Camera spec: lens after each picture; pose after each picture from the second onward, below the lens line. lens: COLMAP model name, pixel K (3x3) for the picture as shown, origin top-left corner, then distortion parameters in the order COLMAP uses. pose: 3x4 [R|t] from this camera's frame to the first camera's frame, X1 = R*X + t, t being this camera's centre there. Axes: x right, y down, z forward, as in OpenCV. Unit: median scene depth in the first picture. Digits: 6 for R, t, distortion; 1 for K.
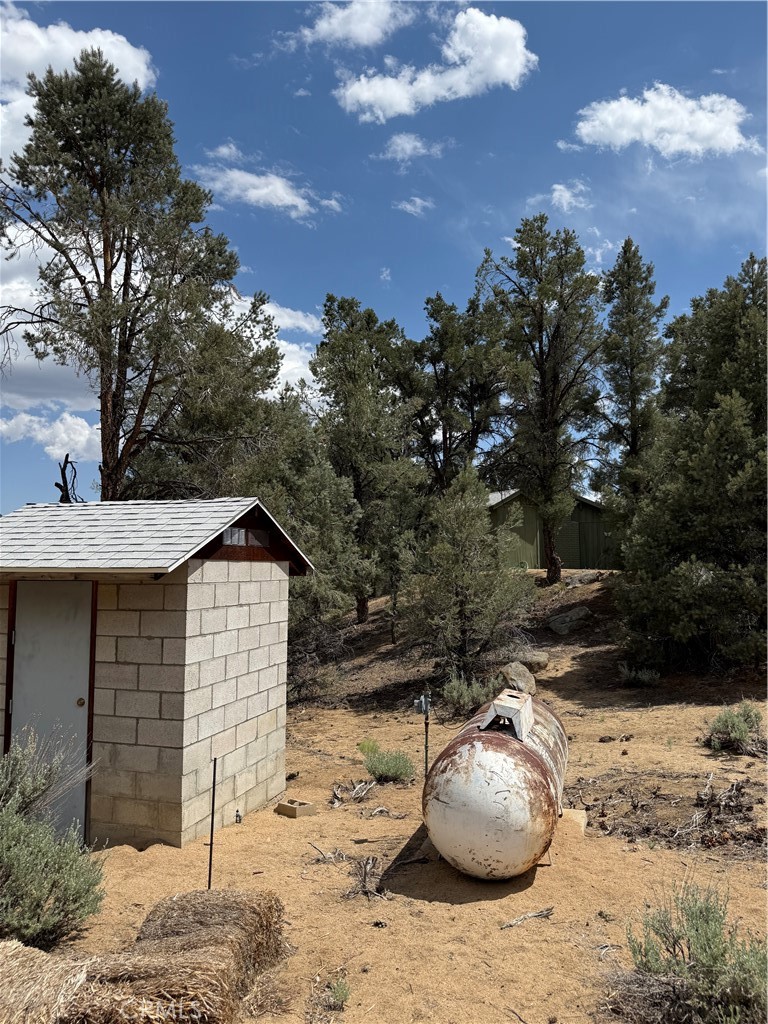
lens RADIAL K [[748.6, 0, 384.0], [0, 748.6, 512.0], [0, 0, 1]] dist [0.003847, -0.002878]
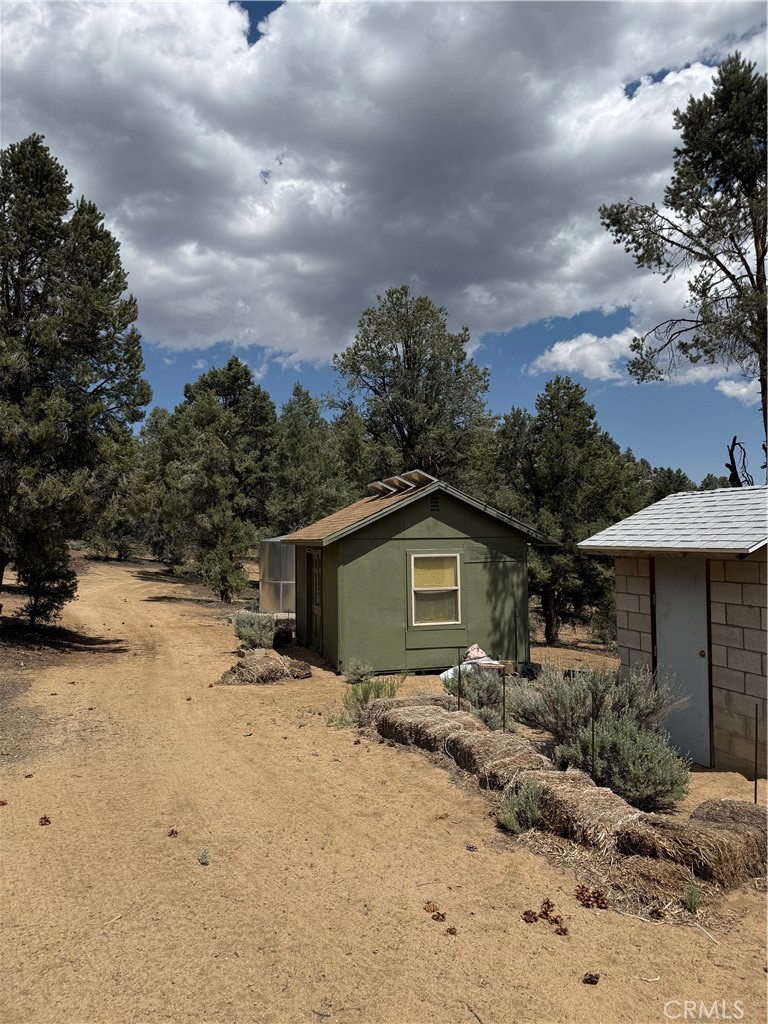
lens RADIAL K [[717.4, 0, 384.0], [0, 717.4, 512.0], [0, 0, 1]] dist [0.077982, -0.000211]
pose [[0.605619, -0.039726, -0.794763, 0.143951], [0.076872, 0.997003, 0.008743, -0.019830], [0.792033, -0.066390, 0.606857, -0.085510]]
